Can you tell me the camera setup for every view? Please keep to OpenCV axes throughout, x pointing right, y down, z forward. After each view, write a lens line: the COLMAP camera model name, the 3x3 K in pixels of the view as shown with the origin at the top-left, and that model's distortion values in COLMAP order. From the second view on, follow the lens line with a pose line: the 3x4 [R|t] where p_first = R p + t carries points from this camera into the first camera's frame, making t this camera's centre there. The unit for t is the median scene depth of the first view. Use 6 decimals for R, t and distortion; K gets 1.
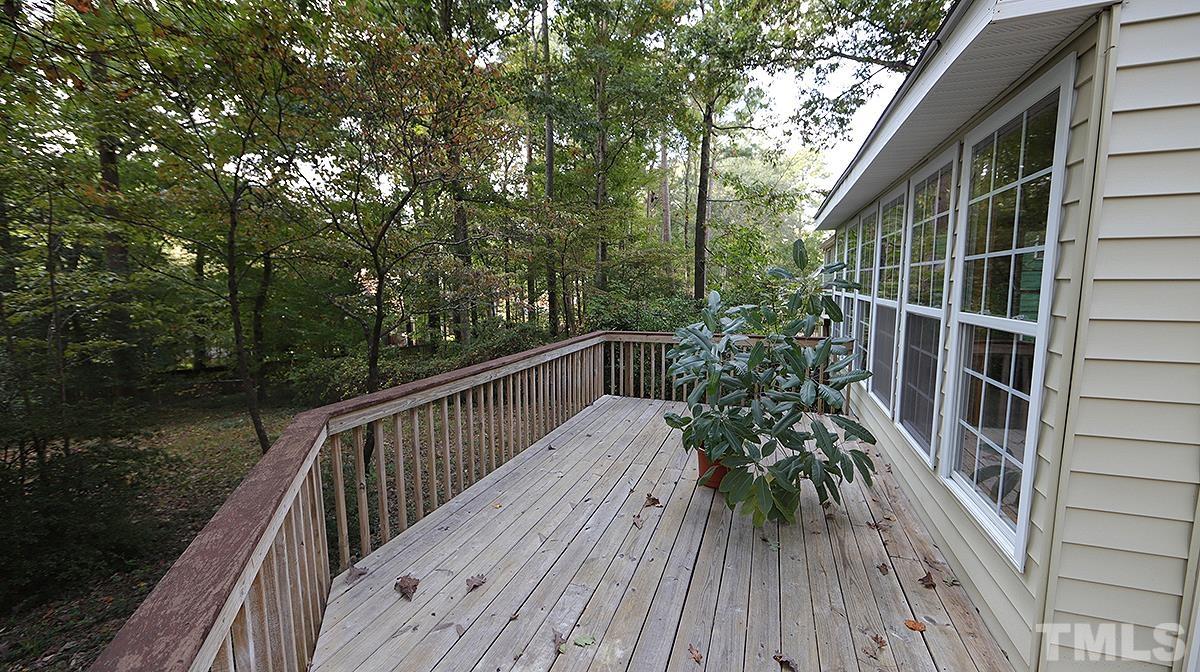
lens RADIAL K [[469.8, 0, 599.6], [0, 469.8, 338.1], [0, 0, 1]] dist [0.001395, -0.000231]
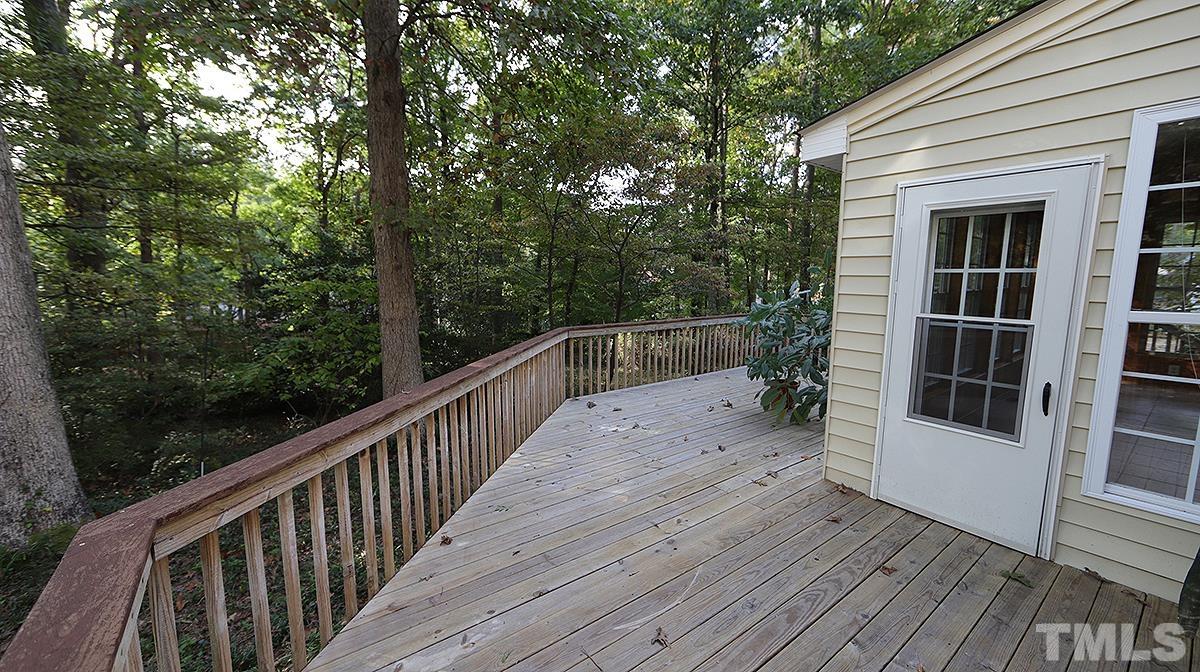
lens RADIAL K [[469.8, 0, 601.0], [0, 469.8, 338.3], [0, 0, 1]] dist [0.001395, -0.000231]
pose [[0.841119, 0.079742, -0.534939, 0.716520], [-0.069315, 0.996808, 0.039603, 0.084342], [0.536390, 0.003769, 0.843962, -0.793913]]
